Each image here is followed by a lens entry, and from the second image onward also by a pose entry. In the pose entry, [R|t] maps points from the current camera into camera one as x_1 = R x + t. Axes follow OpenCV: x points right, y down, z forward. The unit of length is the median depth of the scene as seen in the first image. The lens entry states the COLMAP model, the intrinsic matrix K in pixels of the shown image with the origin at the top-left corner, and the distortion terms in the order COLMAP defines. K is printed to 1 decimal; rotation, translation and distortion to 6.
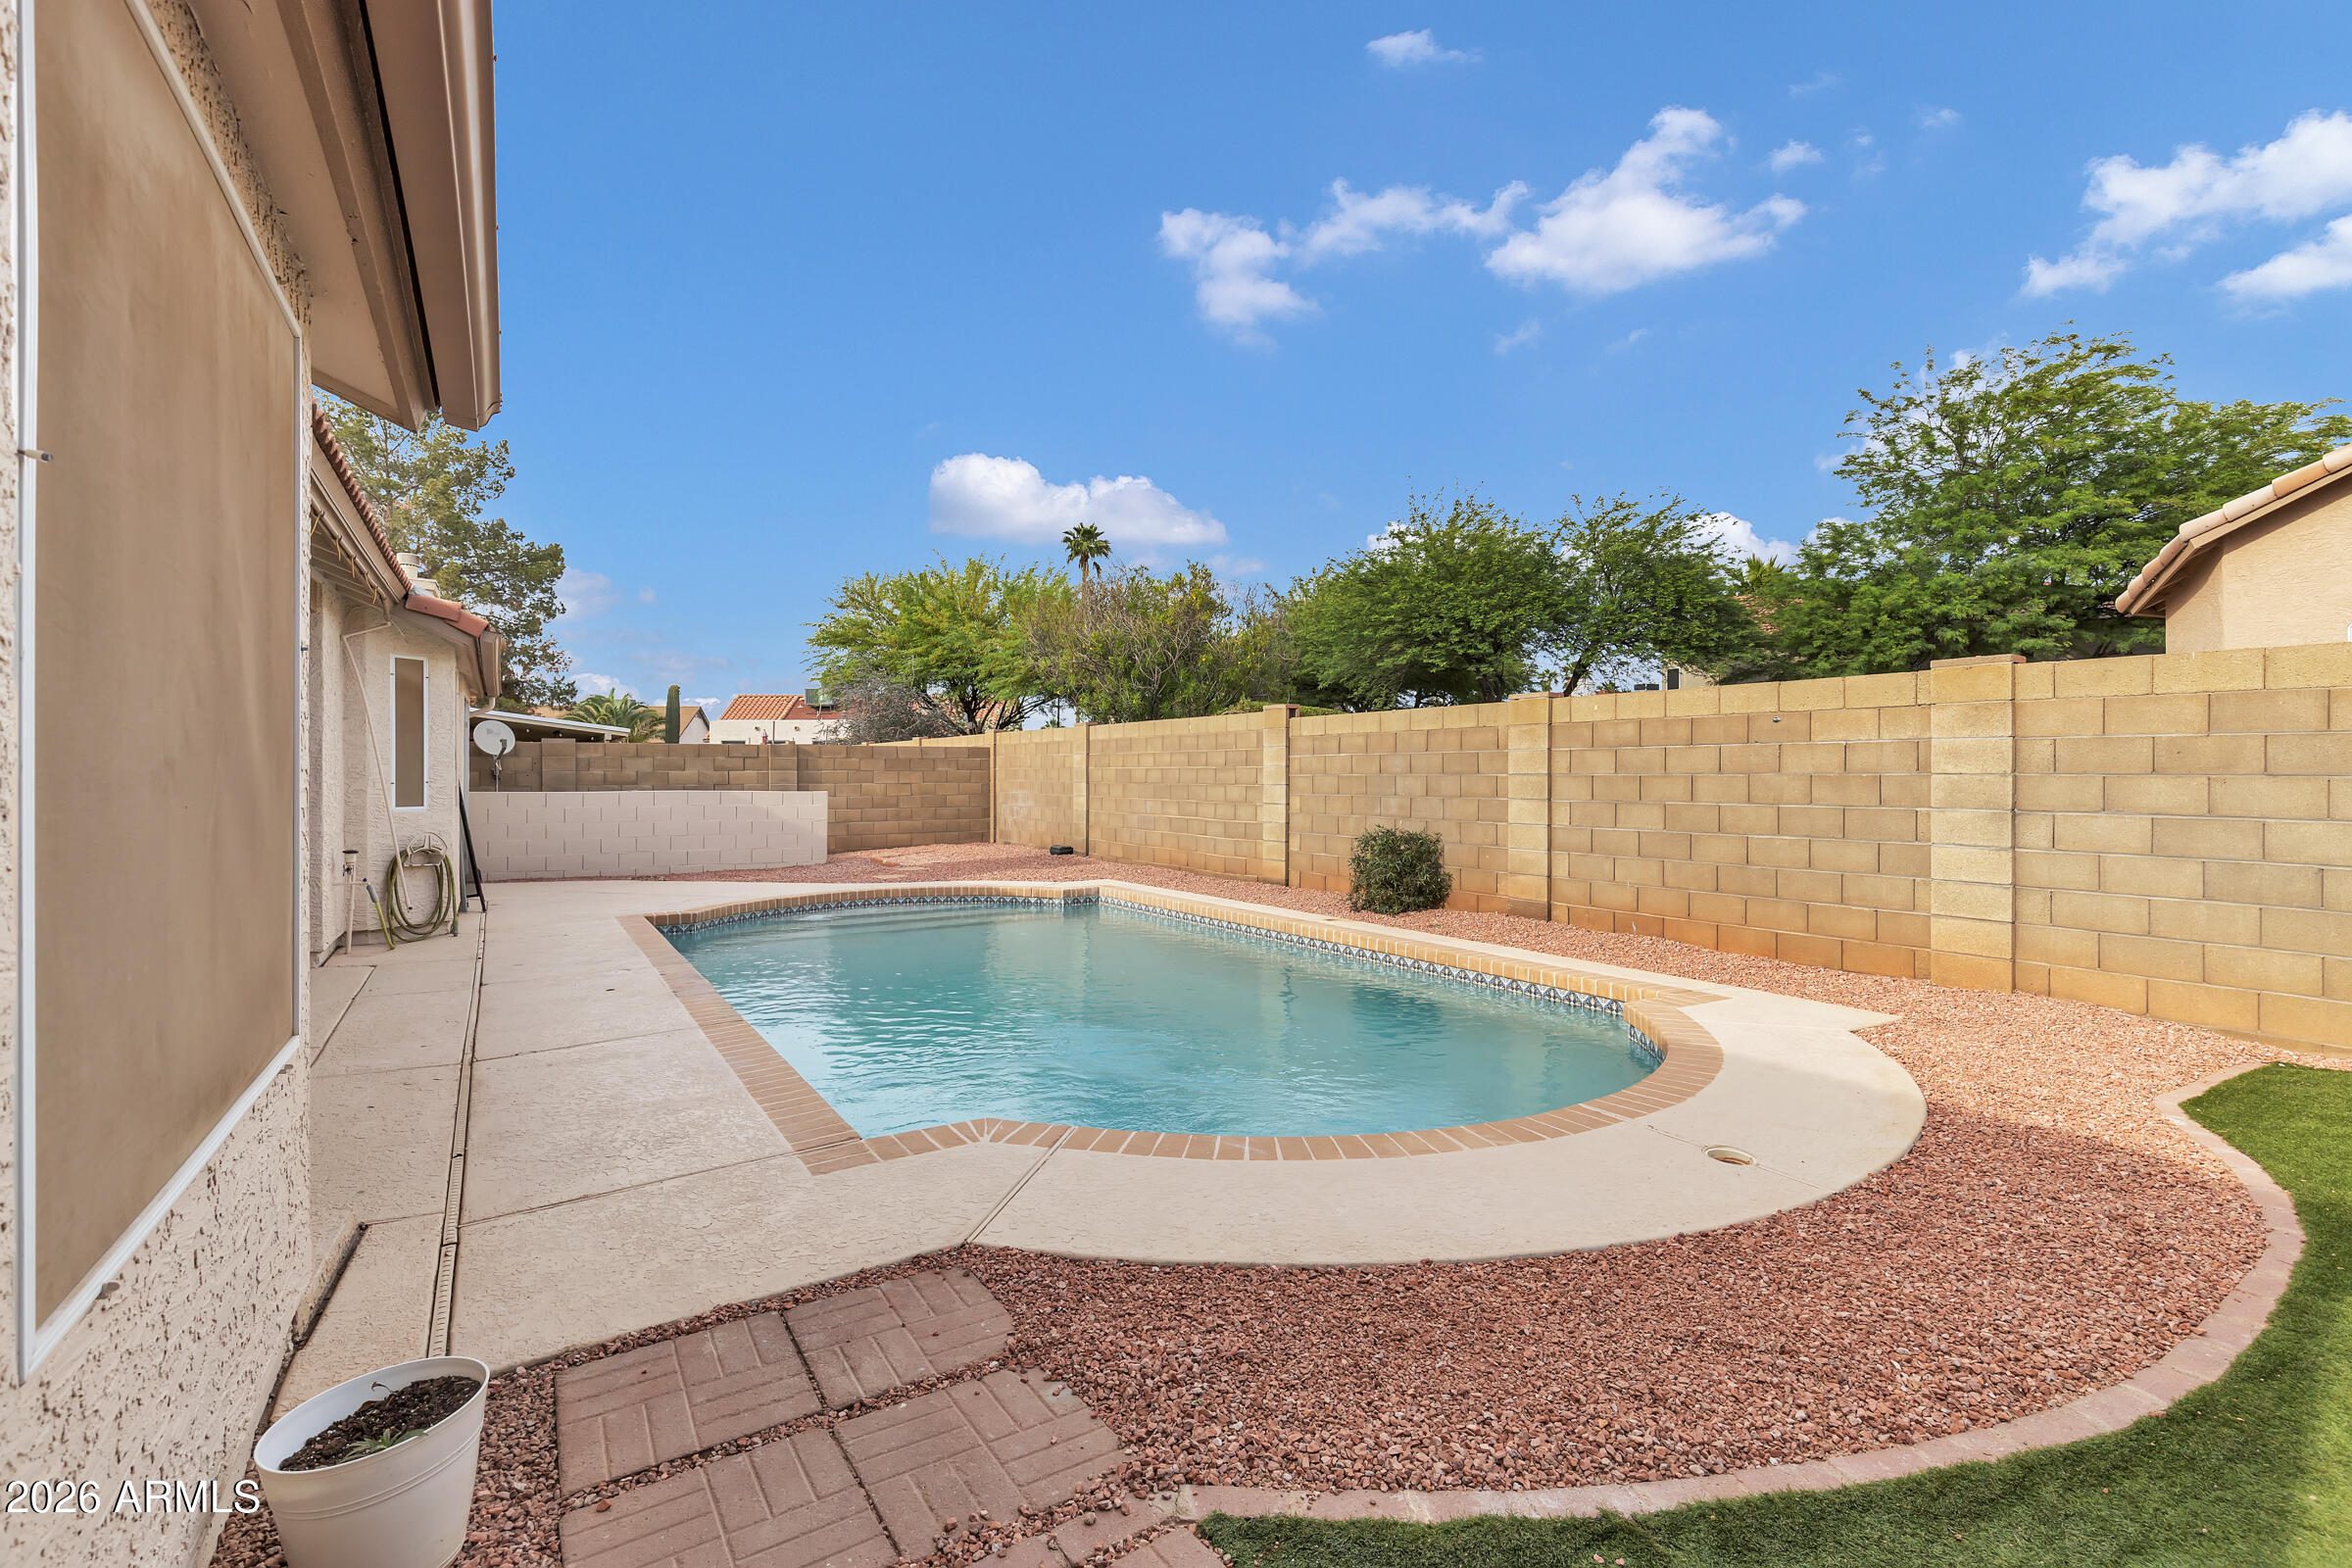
lens RADIAL K [[1072.5, 0, 1170.8], [0, 1072.5, 780.1], [0, 0, 1]] dist [0.010894, -0.000776]
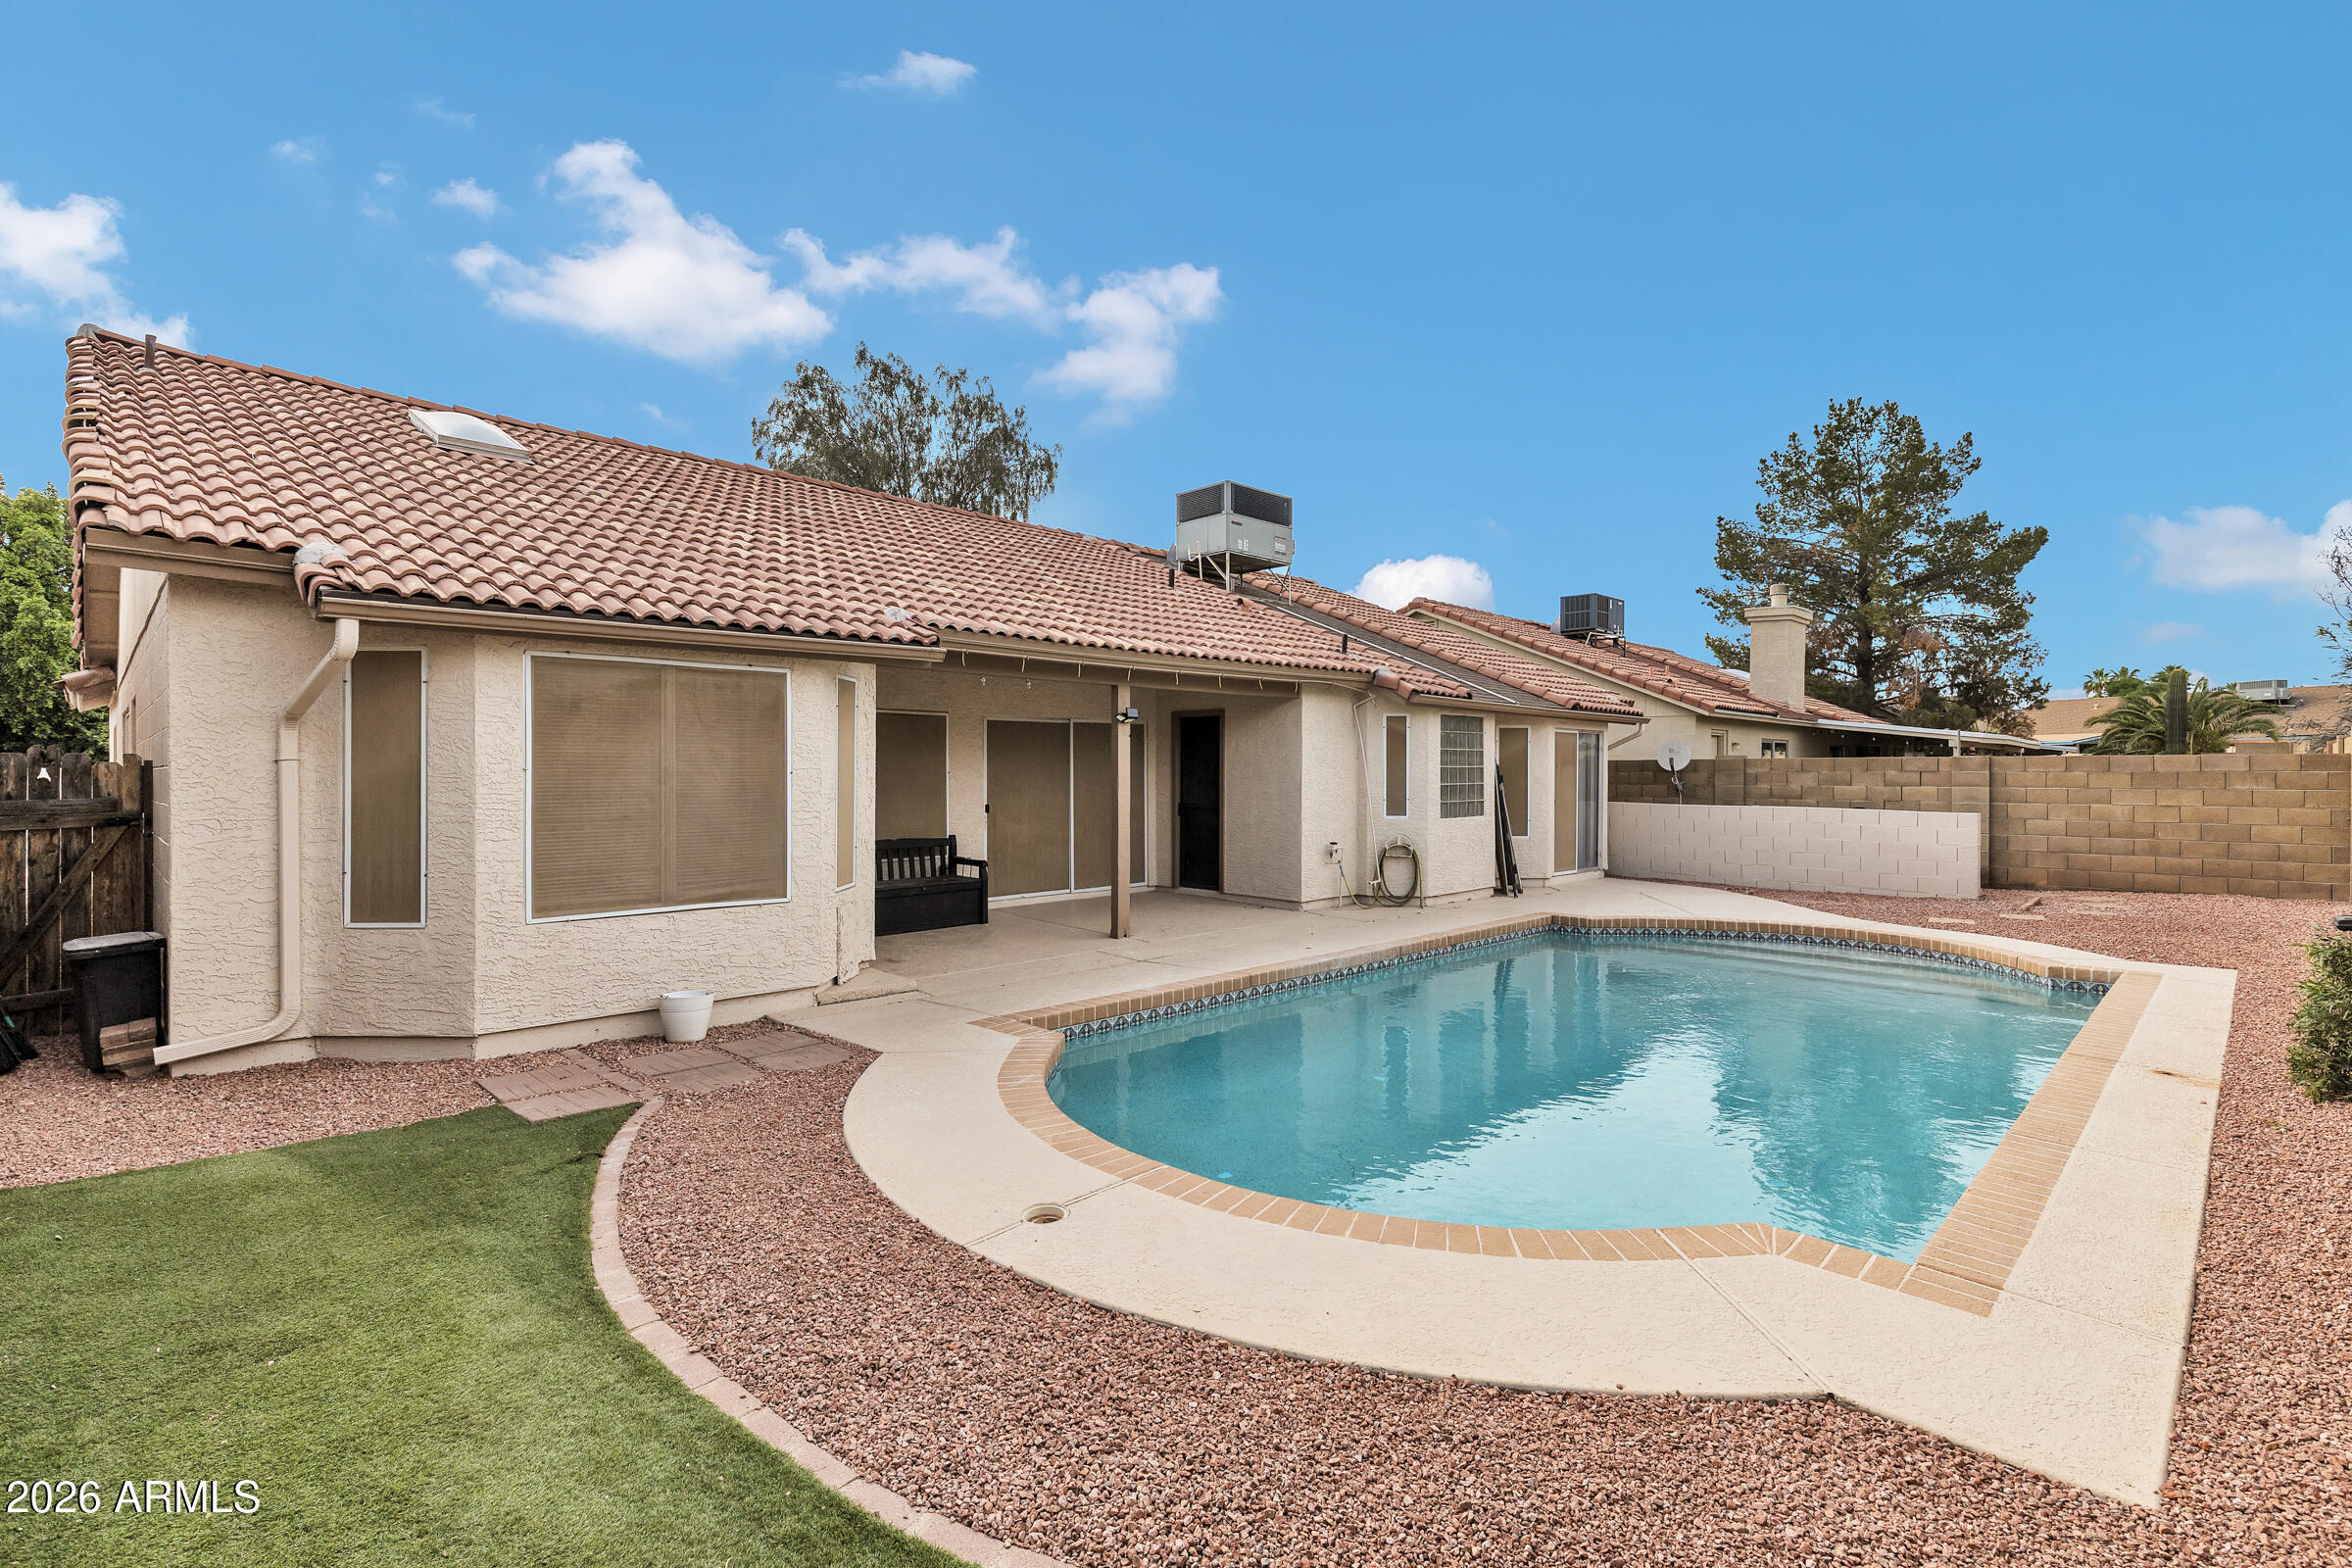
lens RADIAL K [[1072.5, 0, 1177.0], [0, 1072.5, 773.3], [0, 0, 1]] dist [0.010894, -0.000776]
pose [[0.234523, 0.002890, -0.972106, 0.644522], [-0.005936, 0.999981, 0.001540, -0.033975], [0.972092, 0.005409, 0.234536, 0.361552]]
